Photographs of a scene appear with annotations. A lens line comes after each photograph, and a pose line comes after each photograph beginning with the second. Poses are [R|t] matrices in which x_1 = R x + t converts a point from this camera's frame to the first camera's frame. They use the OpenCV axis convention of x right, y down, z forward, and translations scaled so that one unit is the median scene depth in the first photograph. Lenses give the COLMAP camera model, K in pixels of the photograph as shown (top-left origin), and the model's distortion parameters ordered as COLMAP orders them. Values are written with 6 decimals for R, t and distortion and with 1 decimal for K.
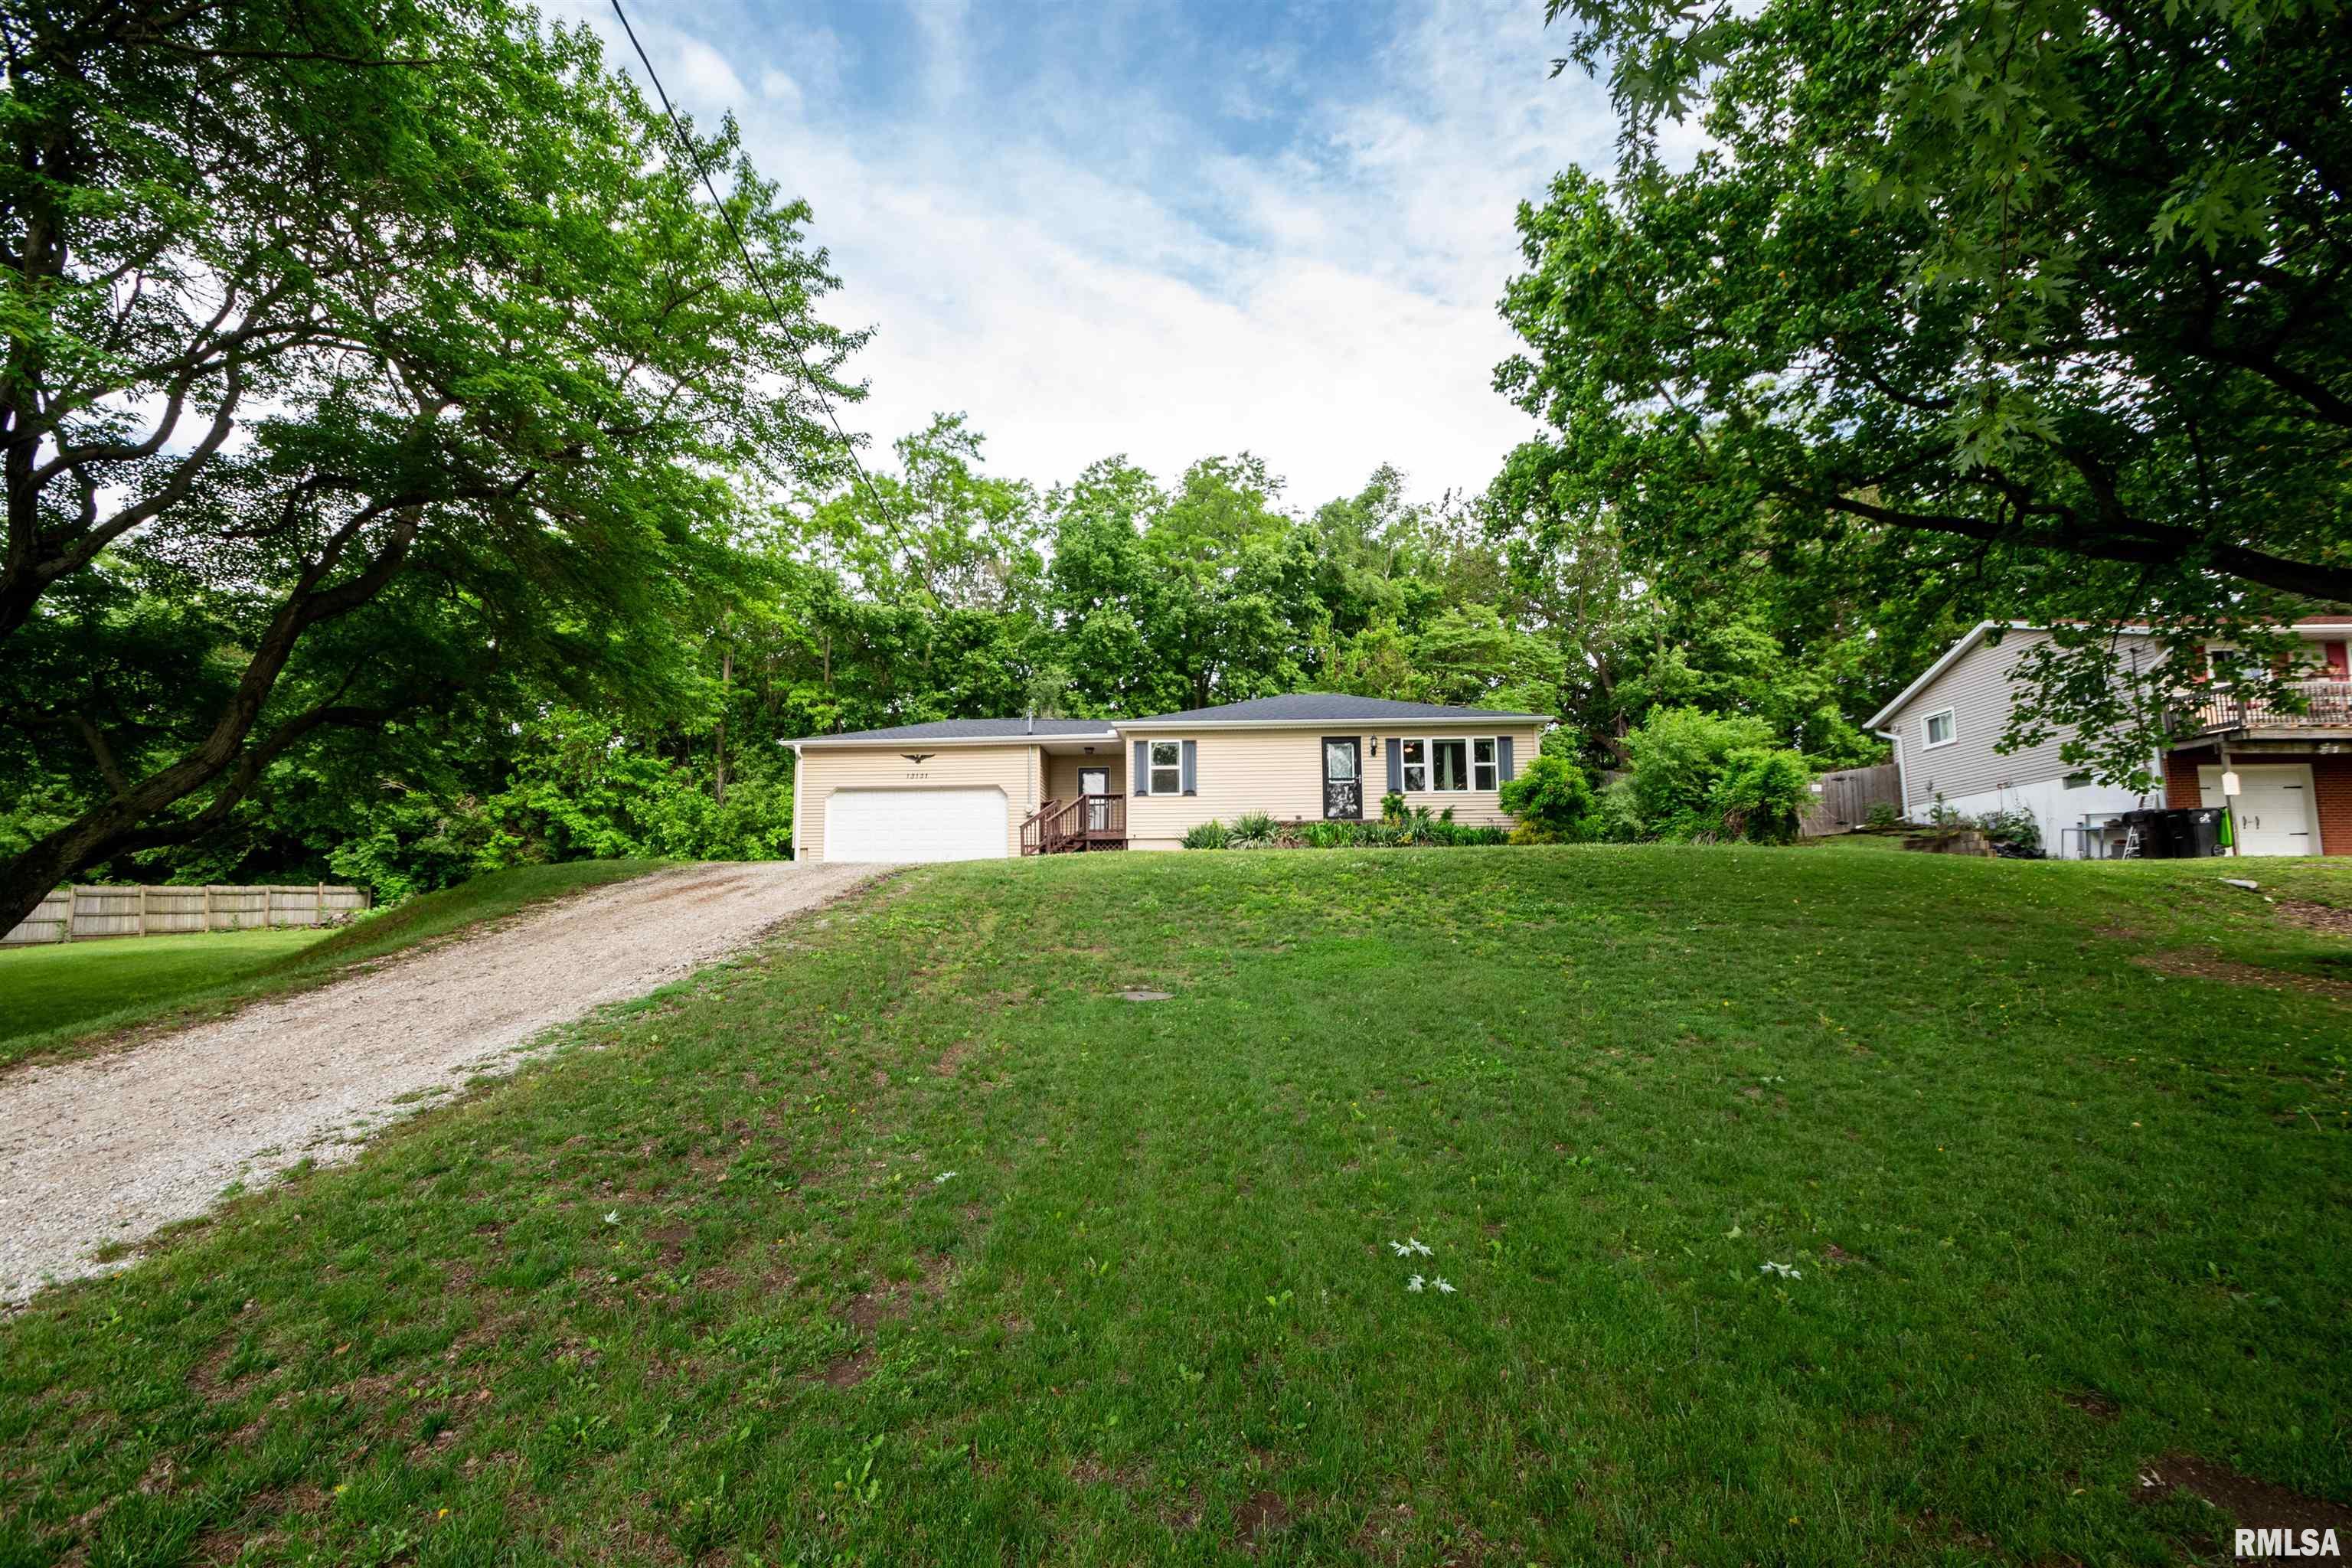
lens RADIAL K [[997.8, 0, 1185.0], [0, 997.8, 791.1], [0, 0, 1]] dist [0.018698, -0.018050]
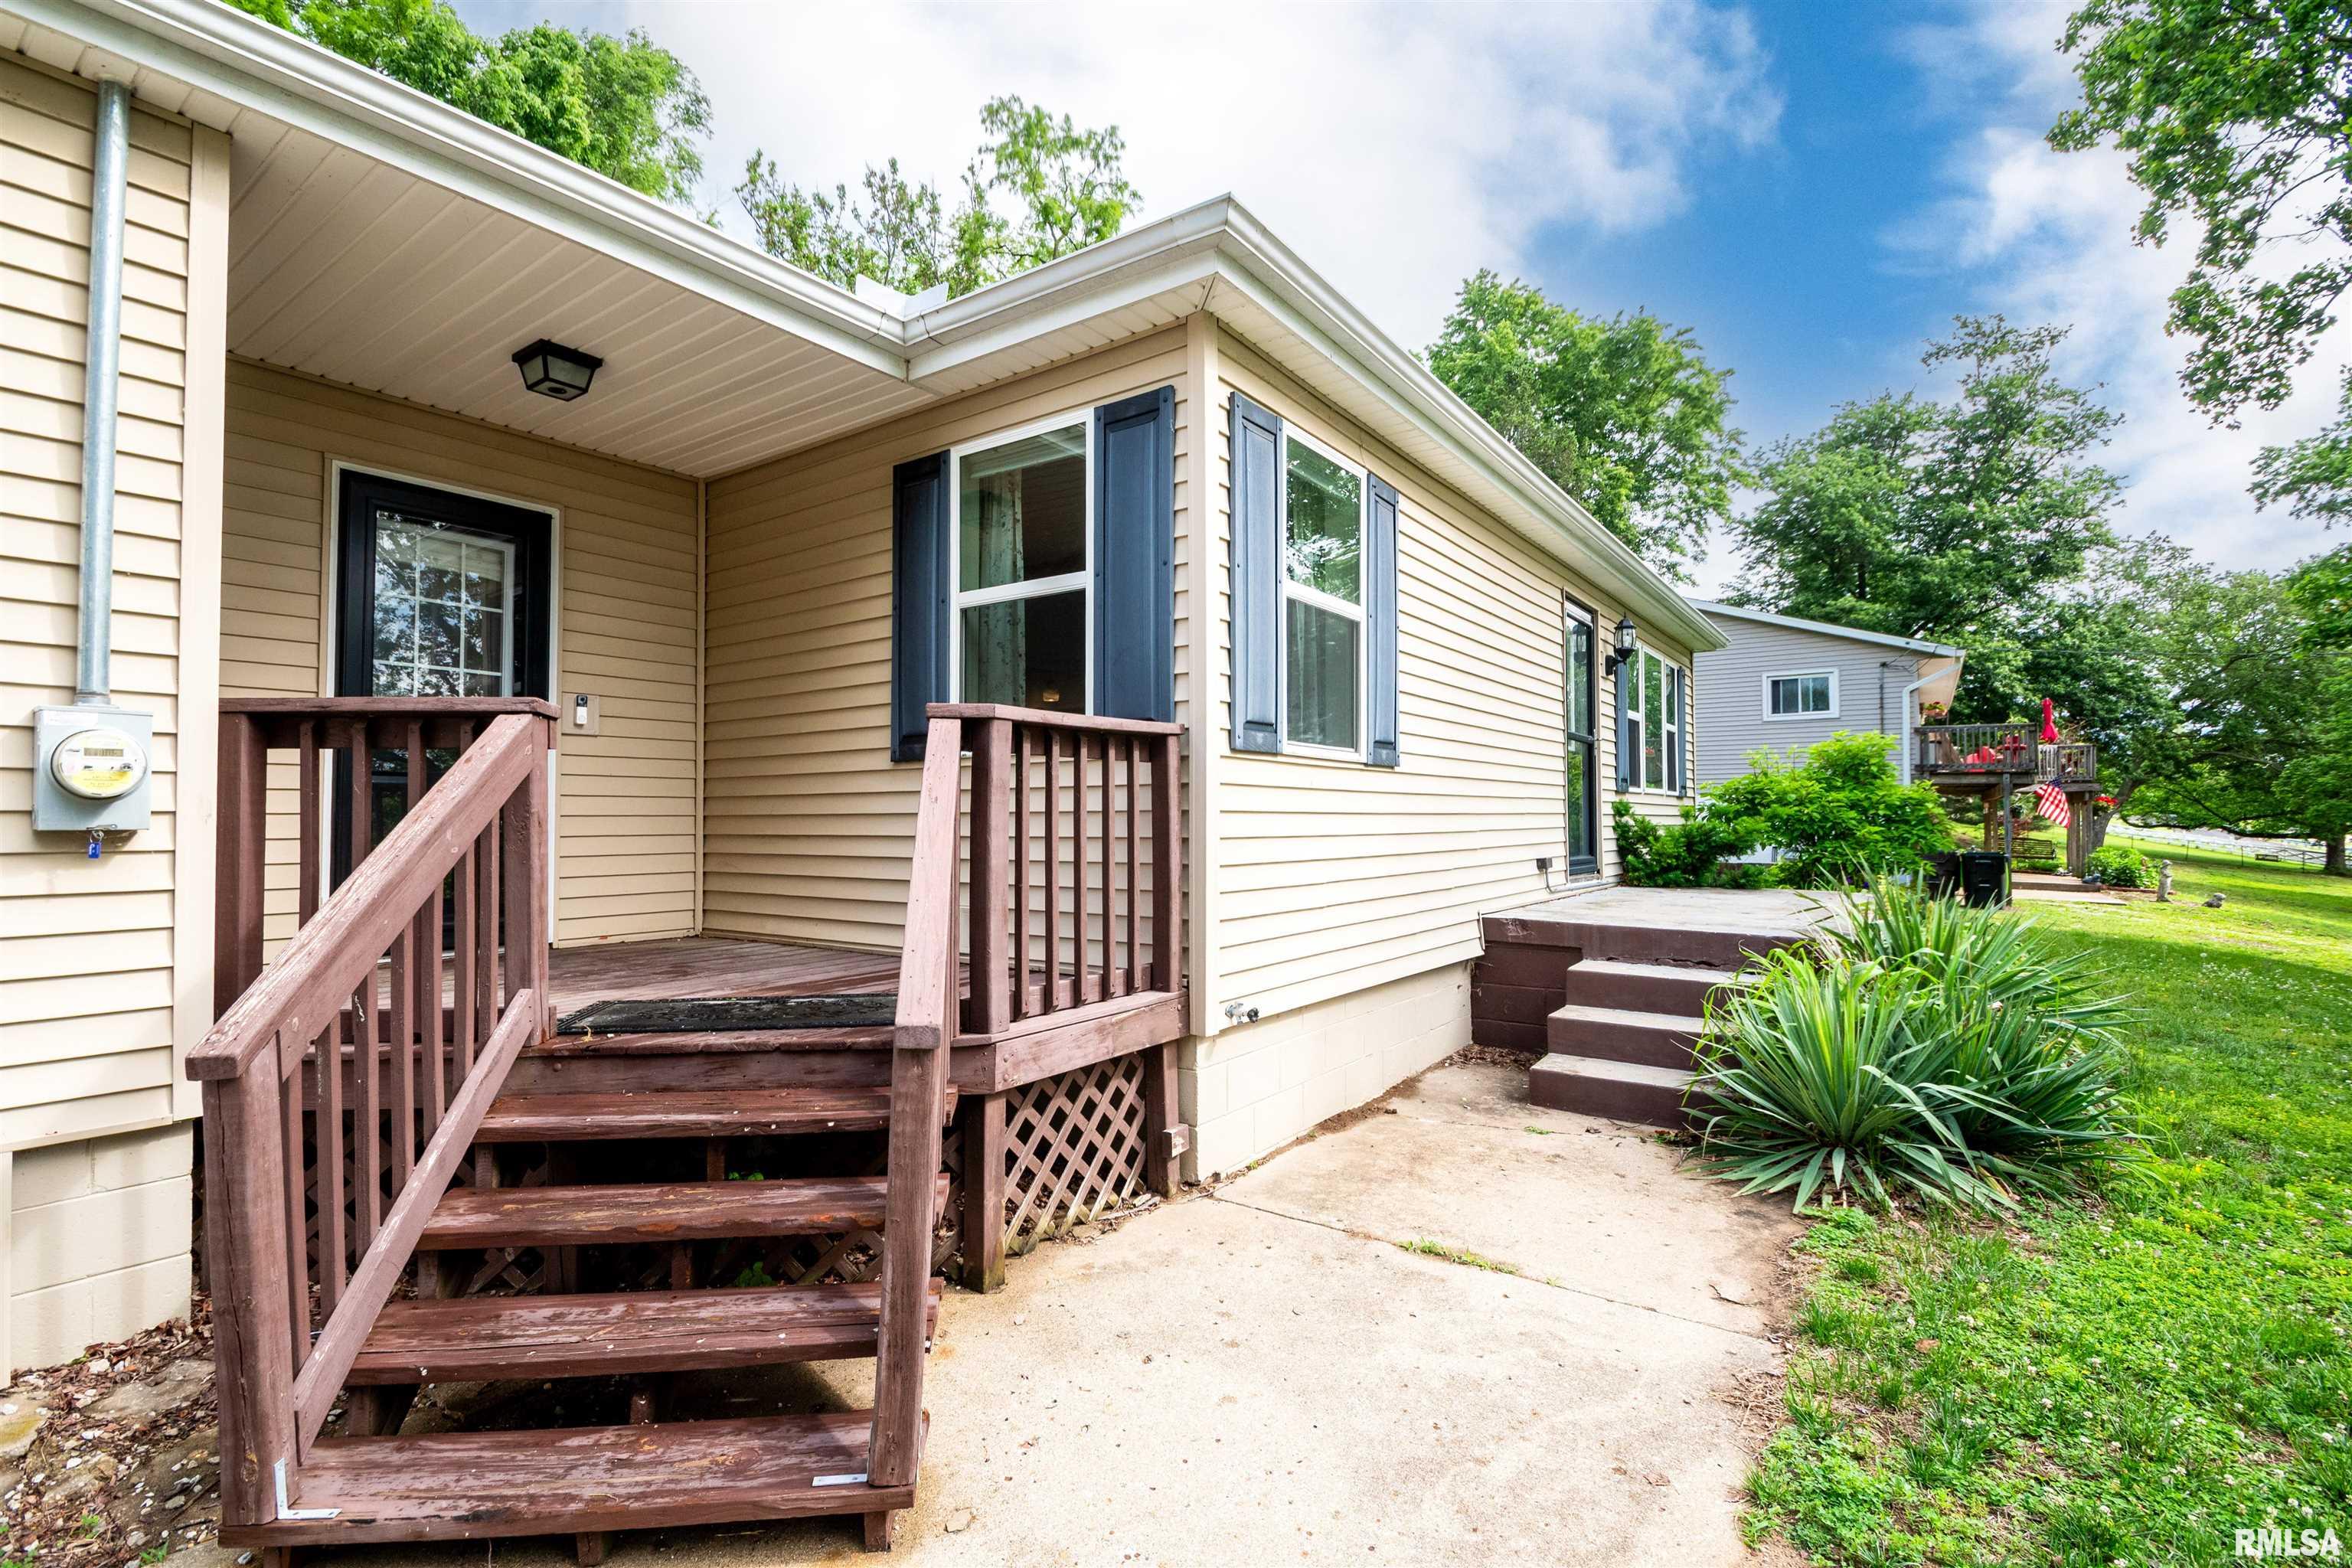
lens RADIAL K [[1057.6, 0, 1145.7], [0, 1057.6, 800.9], [0, 0, 1]] dist [-0.005232, -0.000471]
pose [[0.560211, 0.020749, 0.828090, -0.159064], [-0.110608, 0.992608, 0.049956, 0.005018], [-0.820932, -0.119579, 0.558365, 0.754623]]
